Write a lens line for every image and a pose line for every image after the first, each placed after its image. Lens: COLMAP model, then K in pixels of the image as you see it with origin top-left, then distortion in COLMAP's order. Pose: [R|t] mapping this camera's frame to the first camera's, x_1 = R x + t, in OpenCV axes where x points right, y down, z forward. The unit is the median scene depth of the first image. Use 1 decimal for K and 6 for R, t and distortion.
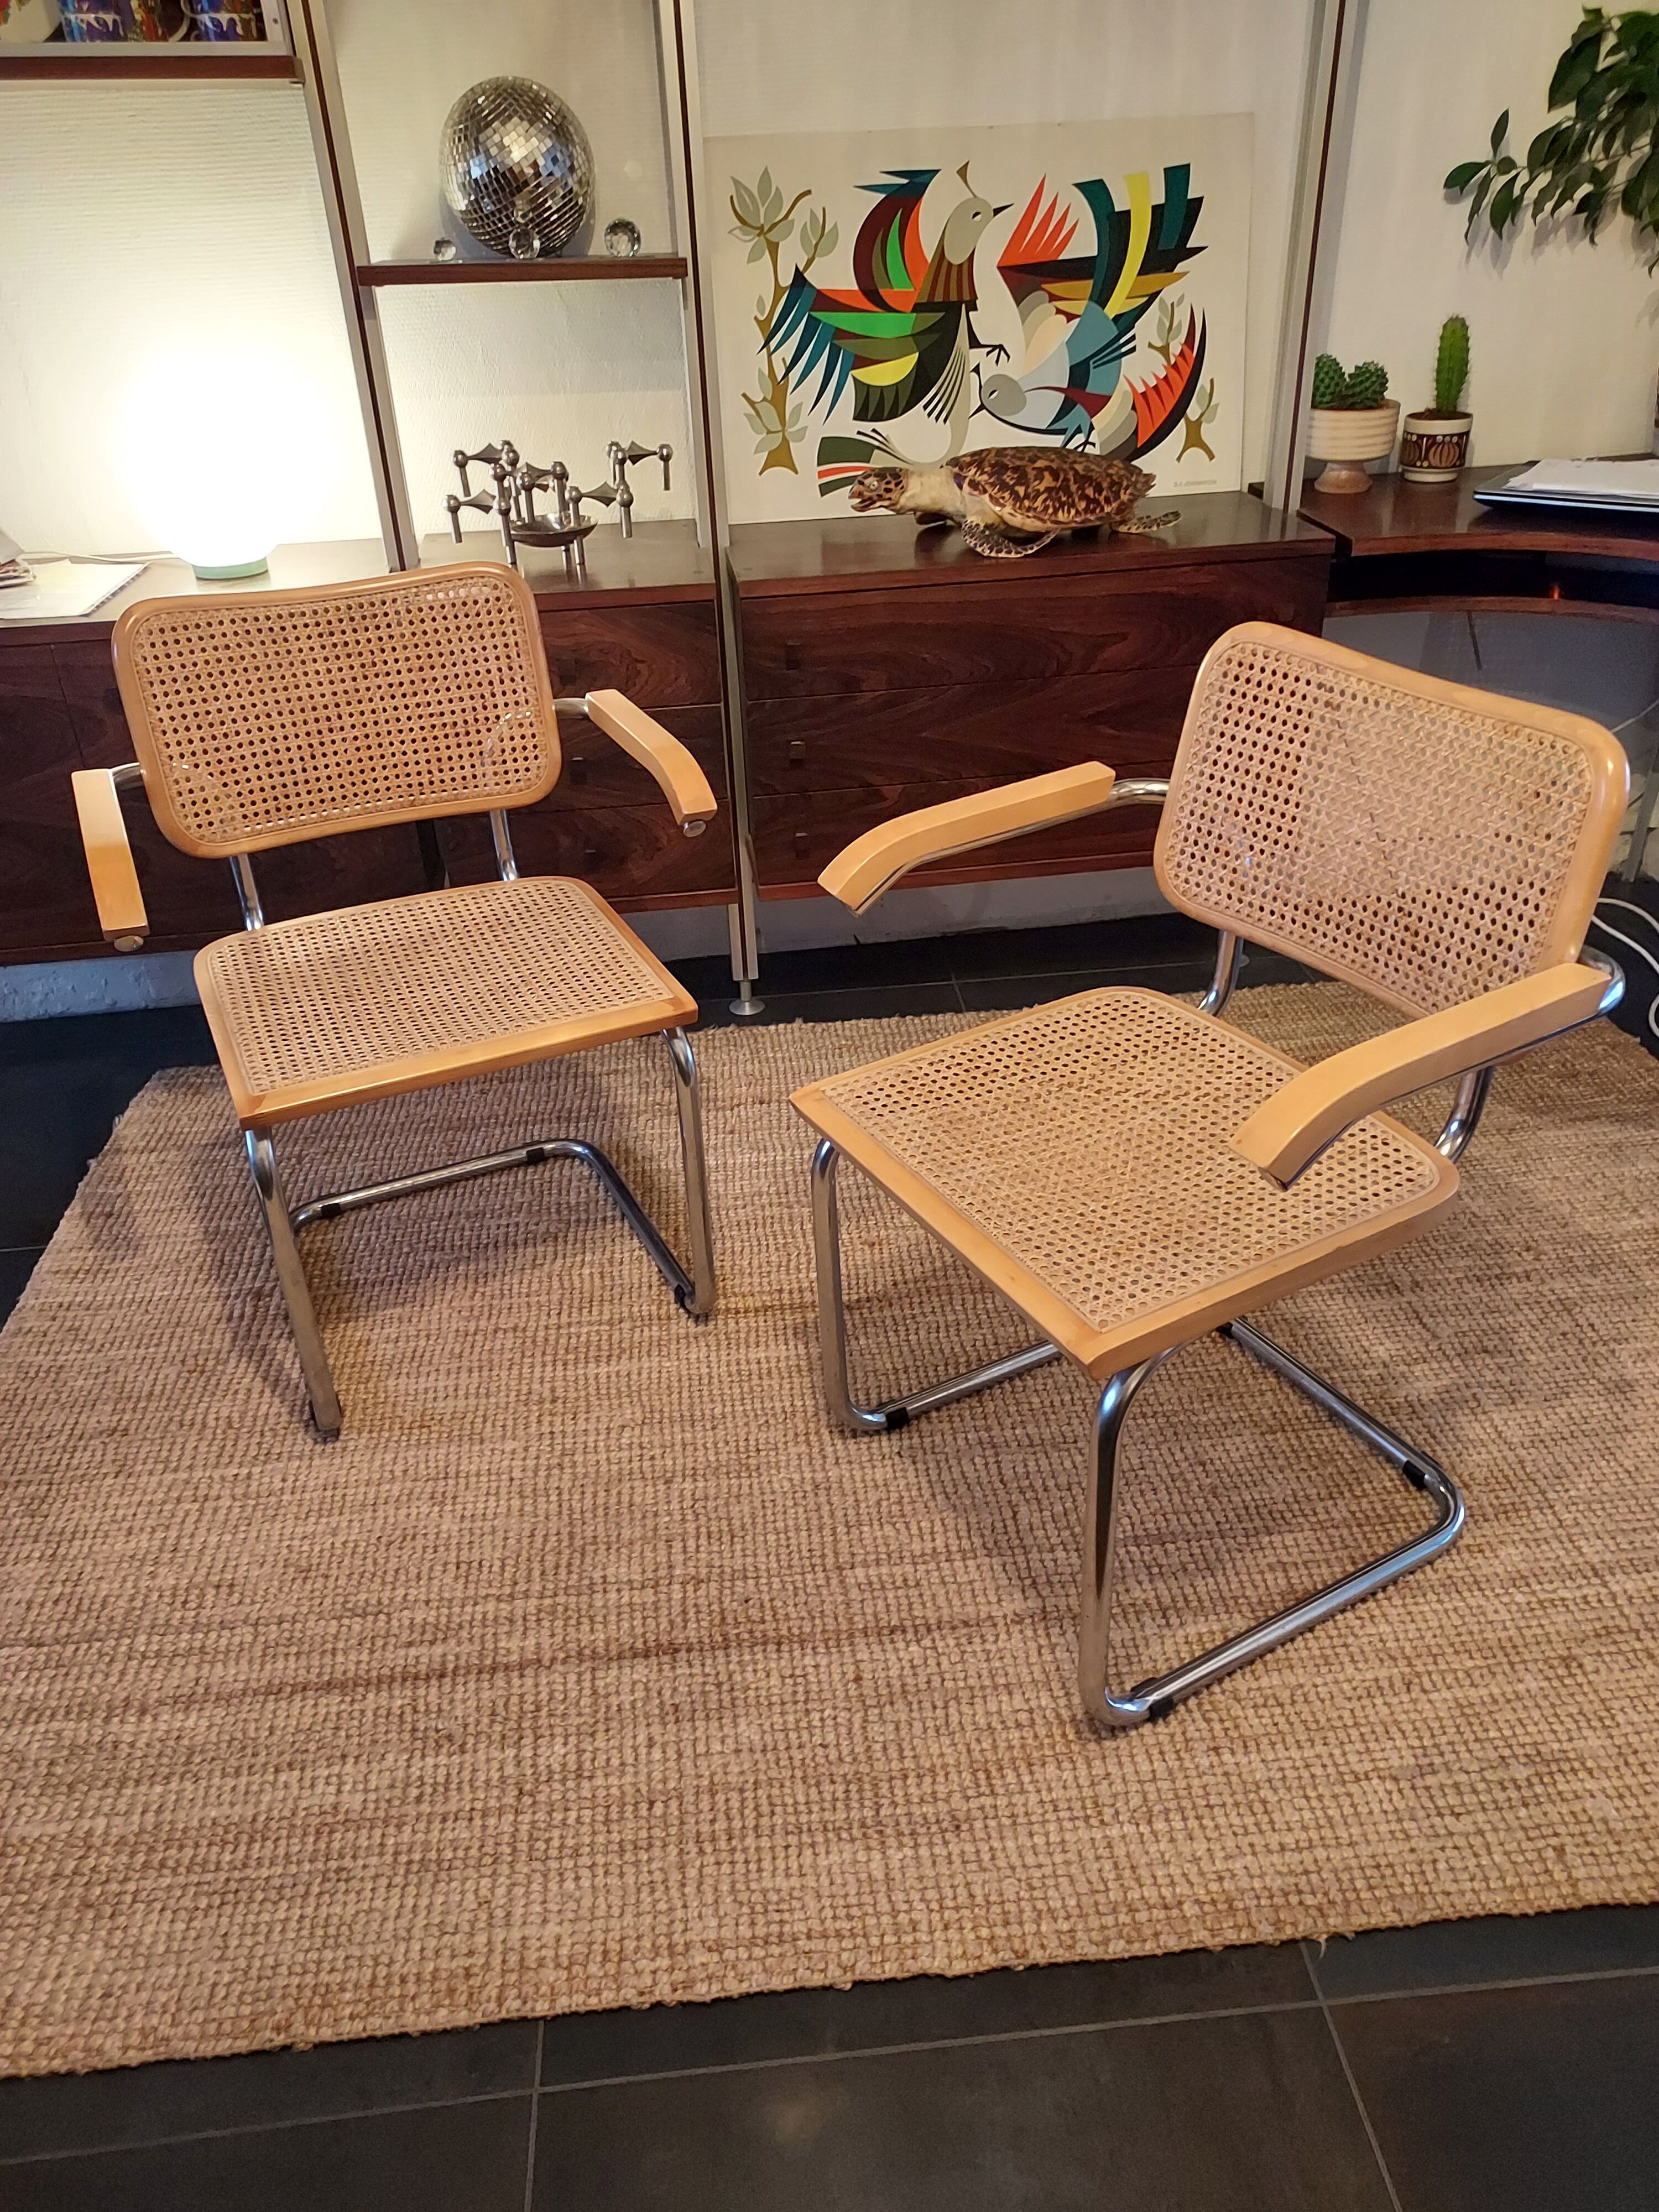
lens RADIAL K [[1585.6, 0, 829.5], [0, 1585.6, 1106.0], [0, 0, 1]] dist [0.087173, -0.125798]
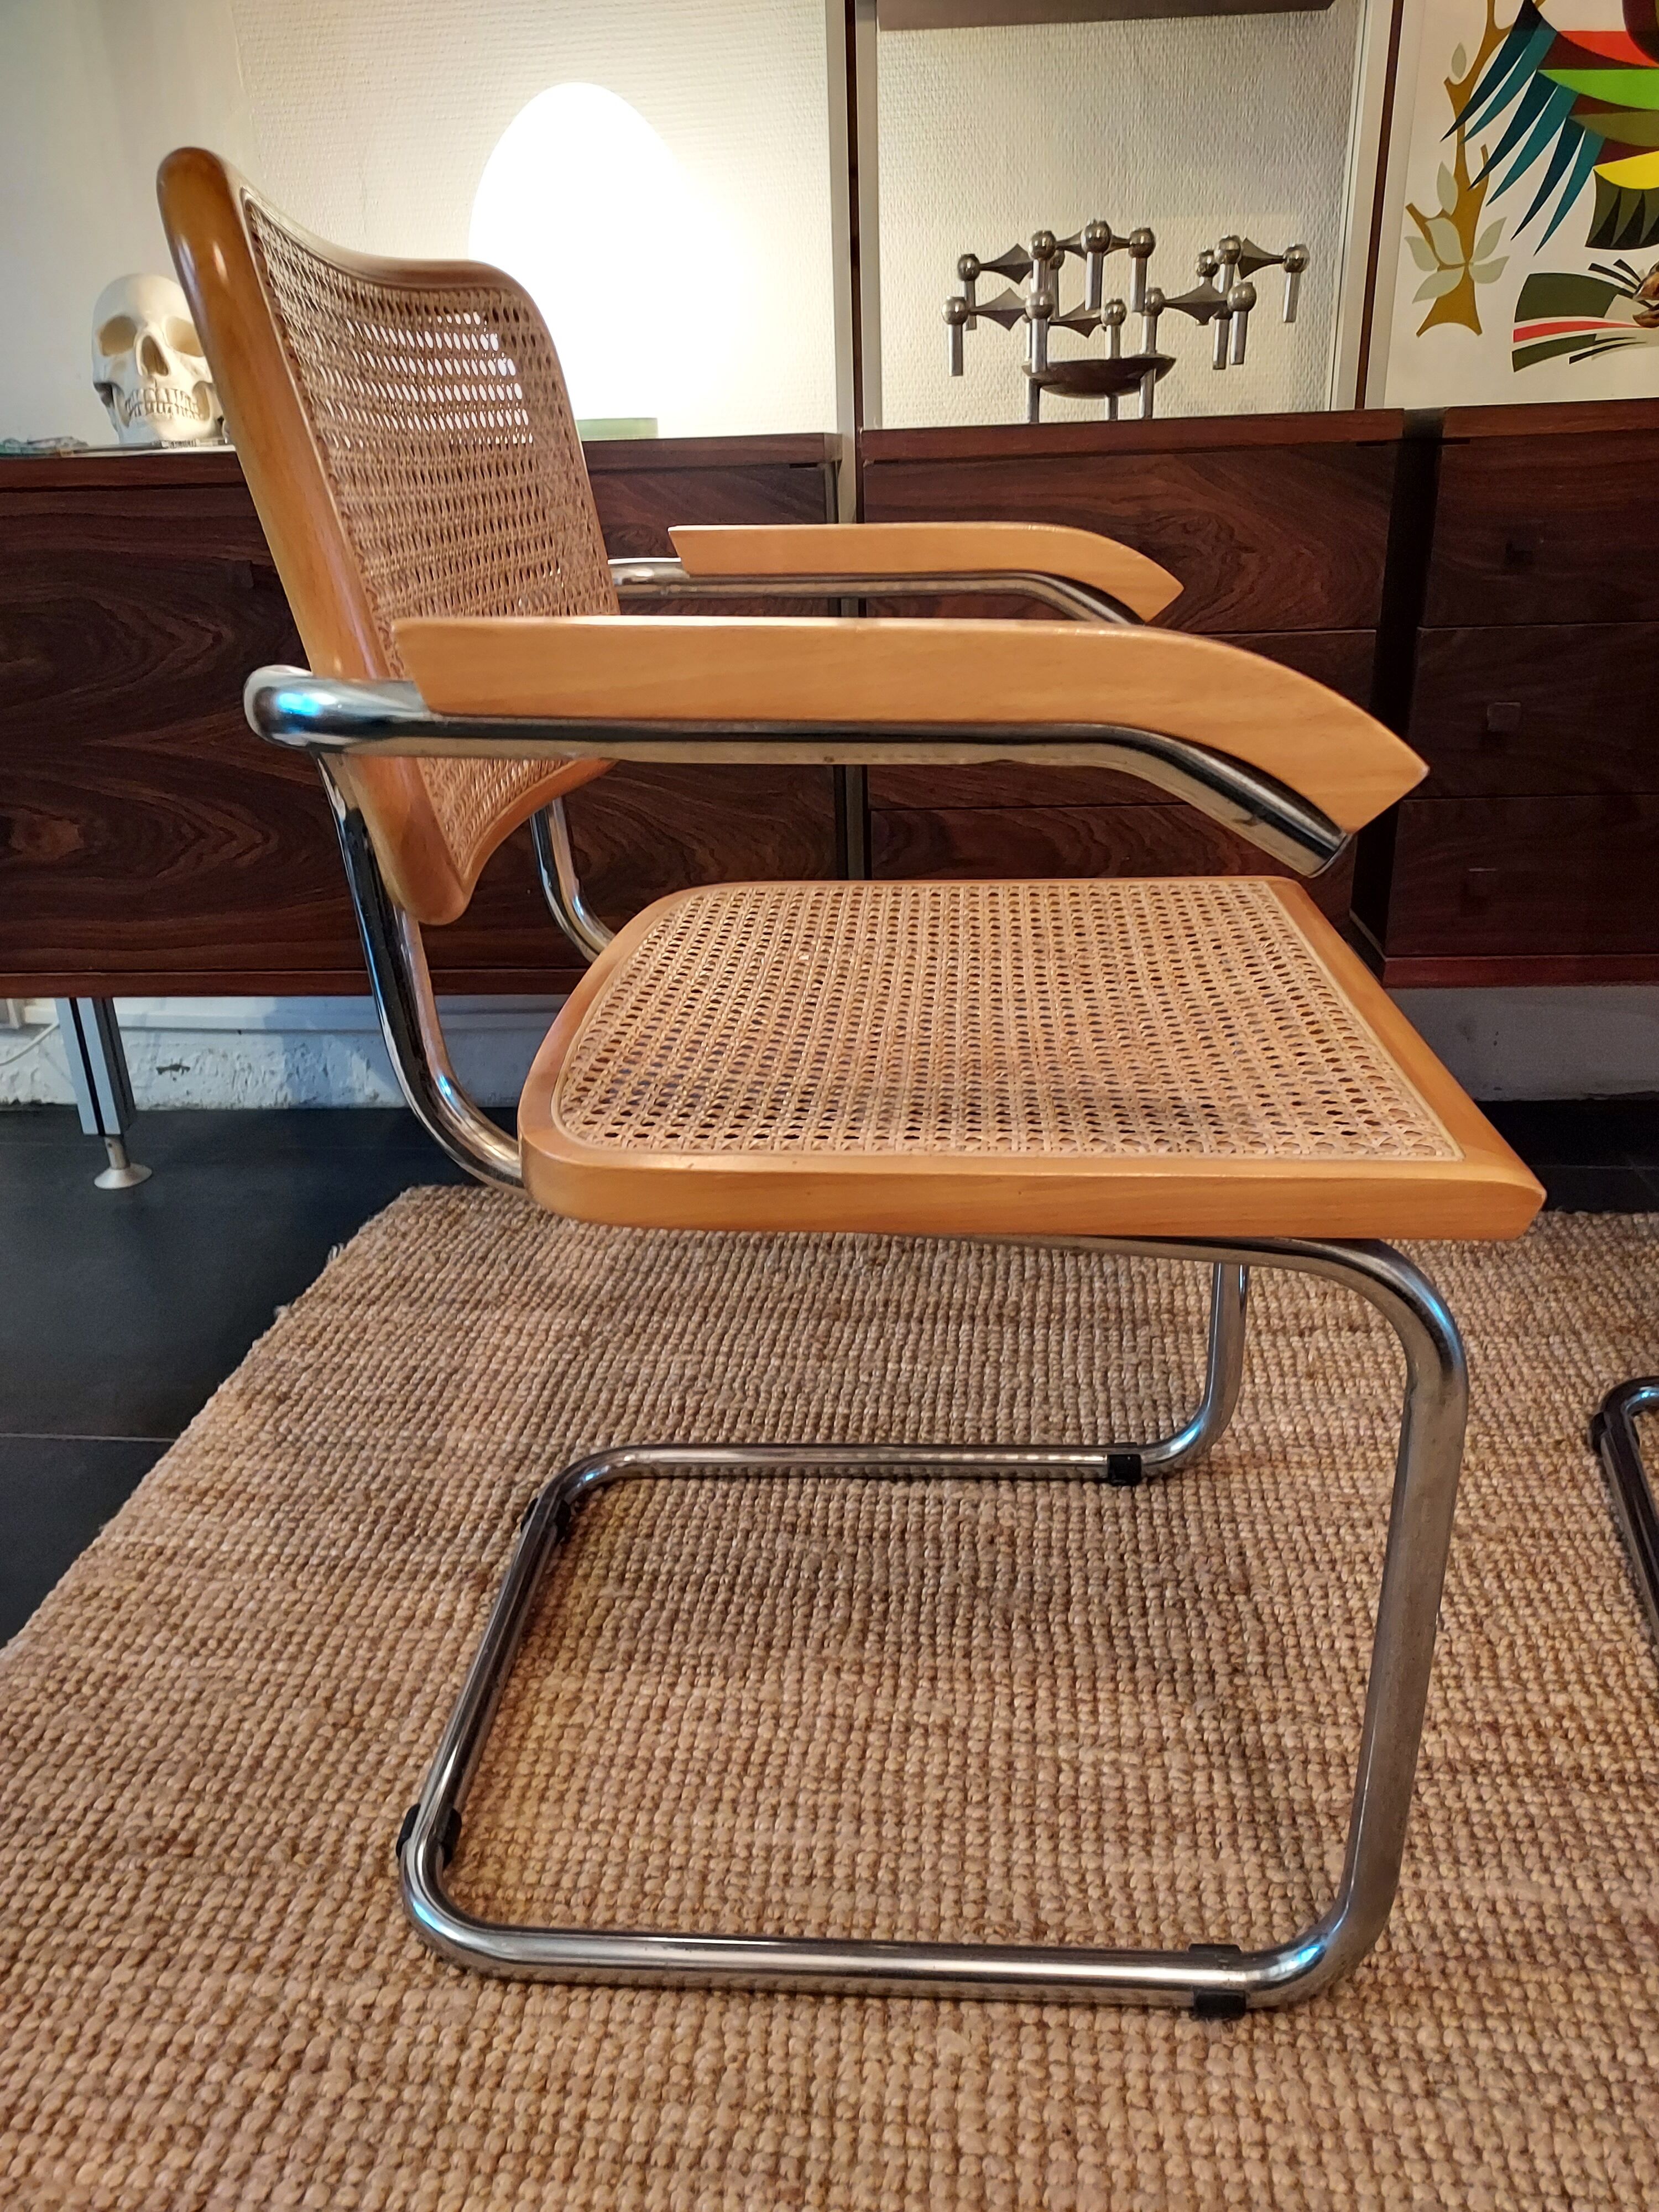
lens RADIAL K [[1585.6, 0, 829.5], [0, 1585.6, 1106.0], [0, 0, 1]] dist [0.087173, -0.125798]
pose [[0.978620, 0.082780, -0.188281, -0.155055], [-0.108330, 0.985615, -0.129724, 0.016202], [0.174834, 0.147347, 0.973510, 0.476167]]
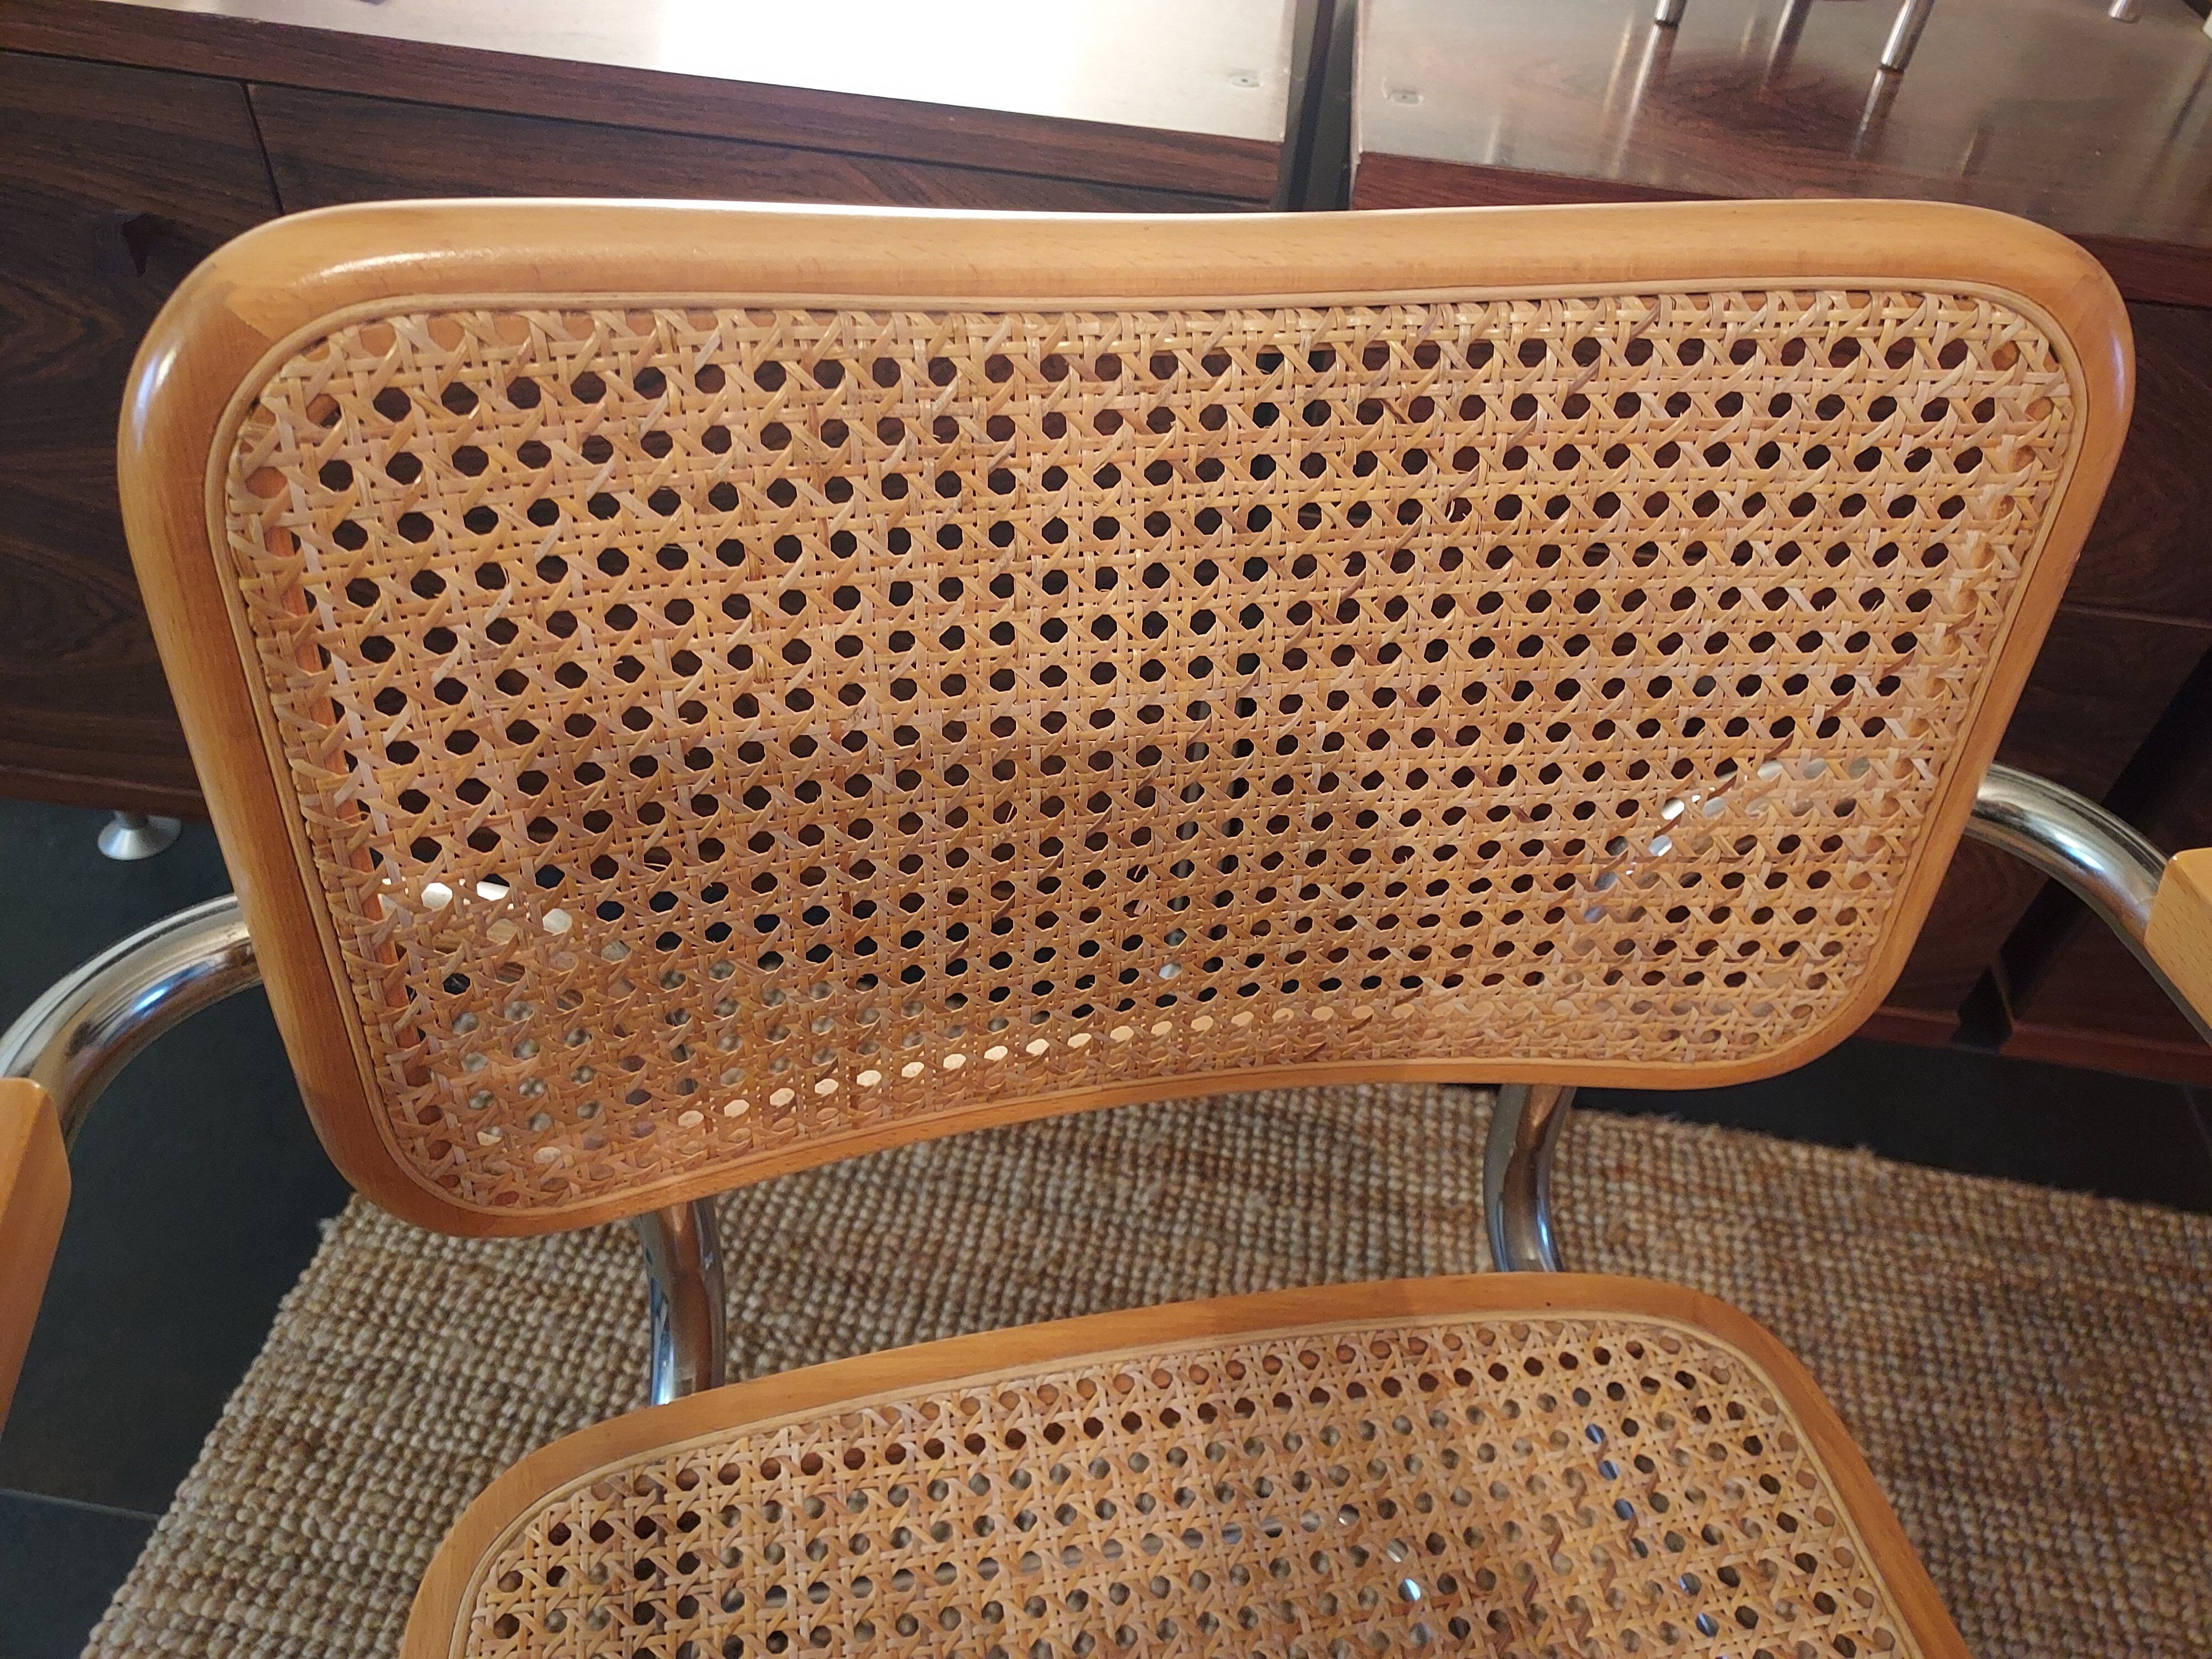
lens RADIAL K [[1585.6, 0, 1105.8], [0, 1585.6, 796.6], [0, 0, 1]] dist [0.087173, -0.125798]
pose [[0.963300, 0.247214, -0.104588, -0.270181], [-0.217563, 0.947278, 0.235227, -0.278410], [0.157225, -0.203839, 0.966297, 0.730245]]
